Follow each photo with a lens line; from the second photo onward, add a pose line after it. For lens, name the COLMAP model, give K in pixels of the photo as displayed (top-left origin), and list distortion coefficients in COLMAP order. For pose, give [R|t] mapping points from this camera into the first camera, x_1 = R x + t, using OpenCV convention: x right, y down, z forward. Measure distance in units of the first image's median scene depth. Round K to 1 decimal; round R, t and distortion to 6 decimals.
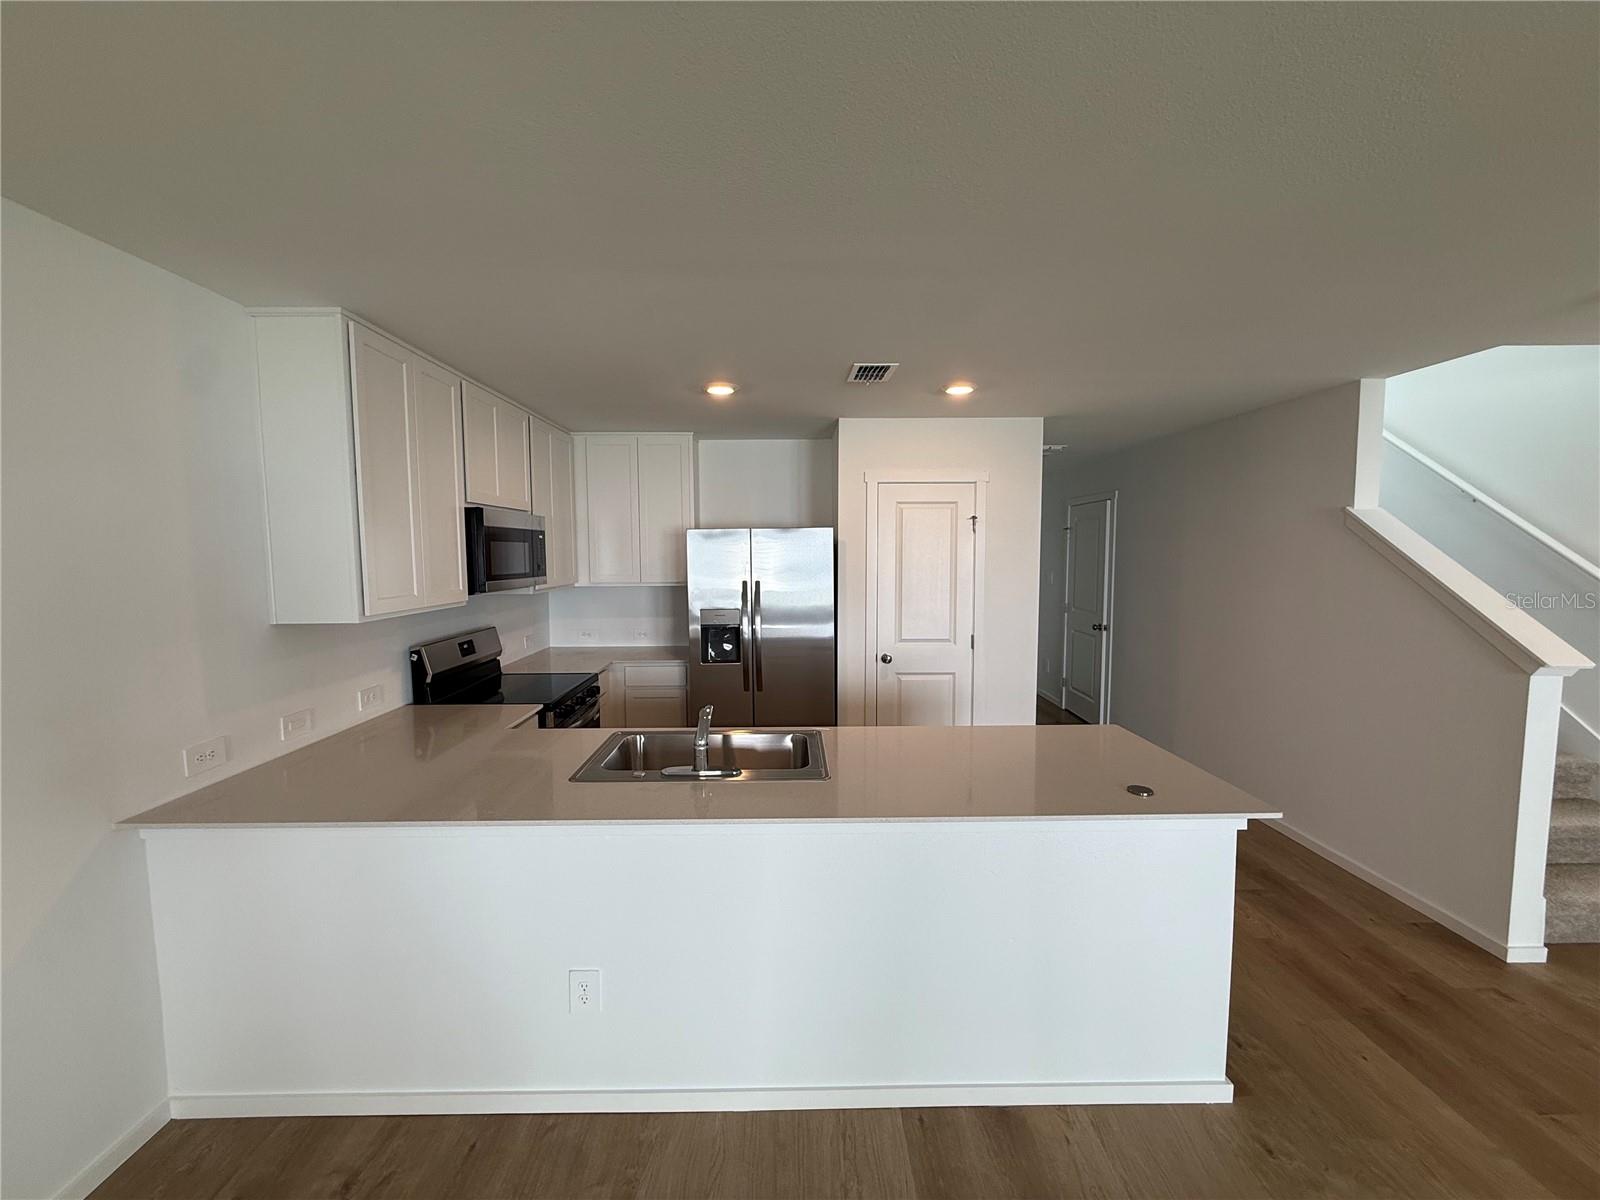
lens RADIAL K [[637.6, 0, 794.4], [0, 637.6, 599.0], [0, 0, 1]] dist [0.000418, 0.000156]
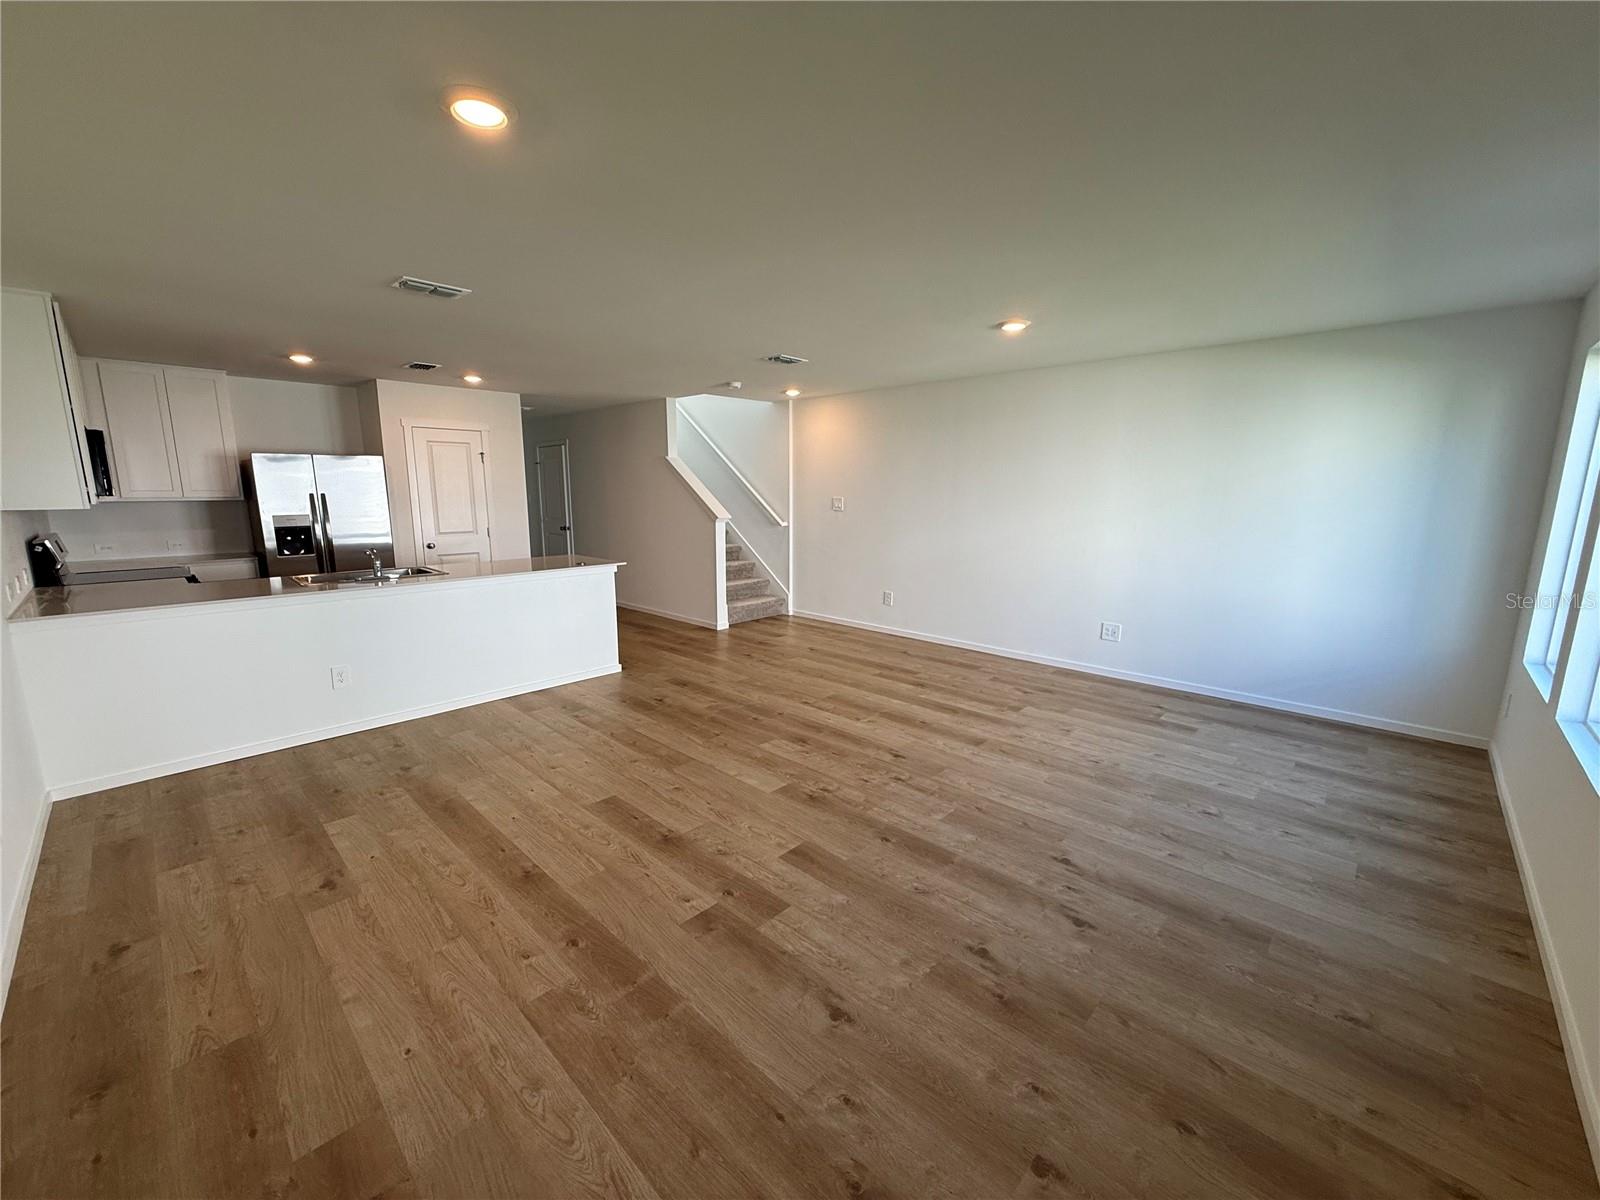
lens RADIAL K [[637.6, 0, 794.4], [0, 637.6, 599.0], [0, 0, 1]] dist [0.000418, 0.000156]
pose [[0.704801, -0.116757, 0.699730, -0.334593], [0.048833, 0.992008, 0.116340, 0.088075], [-0.707722, -0.047826, 0.704870, -0.713119]]
